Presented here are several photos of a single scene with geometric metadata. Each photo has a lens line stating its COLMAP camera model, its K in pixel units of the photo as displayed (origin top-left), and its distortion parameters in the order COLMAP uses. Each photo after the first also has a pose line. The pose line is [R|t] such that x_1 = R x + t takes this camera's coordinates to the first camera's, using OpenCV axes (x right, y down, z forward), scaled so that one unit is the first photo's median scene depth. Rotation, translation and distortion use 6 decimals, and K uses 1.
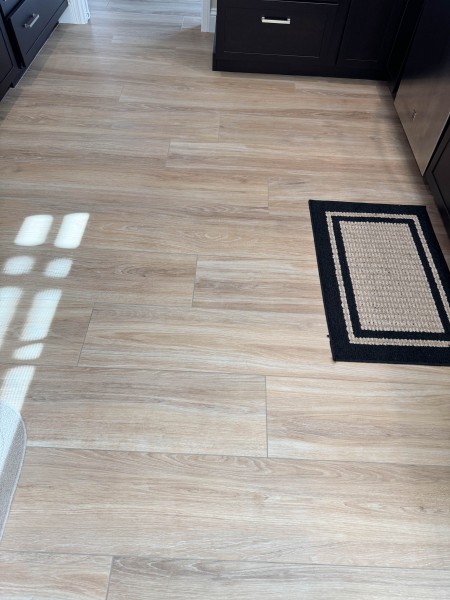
lens RADIAL K [[431.6, 0, 225.0], [0, 431.6, 300.0], [0, 0, 1]] dist [0.031447, -0.056321]
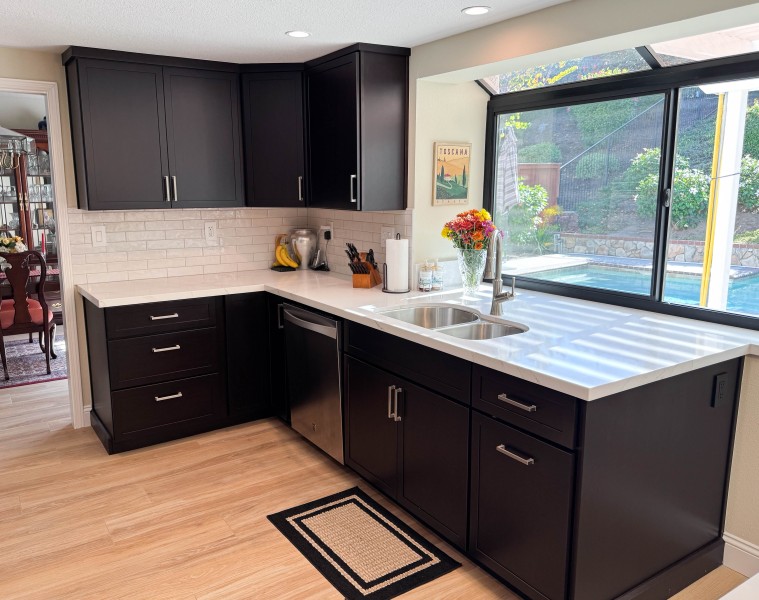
lens RADIAL K [[607.1, 0, 379.5], [0, 607.1, 300.0], [0, 0, 1]] dist [0.008617, -0.001784]
pose [[0.800750, -0.151606, 0.579496, -0.345616], [0.496197, 0.709819, -0.499946, 0.260566], [-0.335542, 0.687876, 0.643614, -0.406485]]
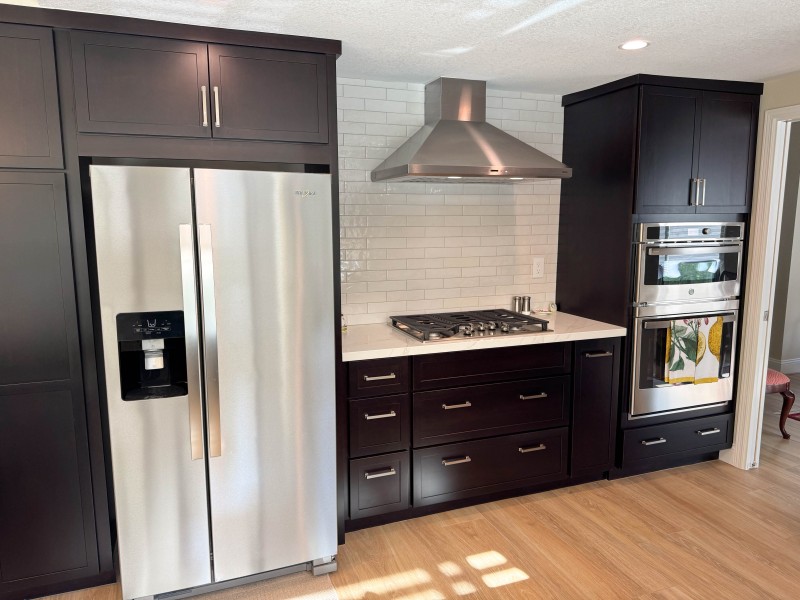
lens RADIAL K [[575.5, 0, 400.0], [0, 575.5, 300.0], [0, 0, 1]] dist [0.031447, -0.056321]
pose [[0.386091, 0.089353, -0.918123, 0.666393], [-0.725089, 0.644668, -0.242175, -0.055817], [0.570245, 0.759223, 0.313689, -0.109148]]
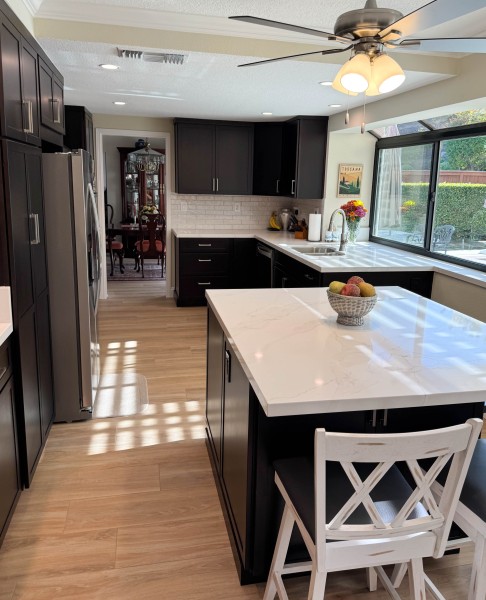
lens RADIAL K [[503.4, 0, 244.4], [0, 503.4, 285.4], [0, 0, 1]] dist [0.002115, 0.002991]
pose [[0.971355, -0.062541, 0.229255, -0.321695], [0.196731, 0.752777, -0.628191, 1.222911], [-0.133290, 0.655298, 0.743518, -1.153611]]
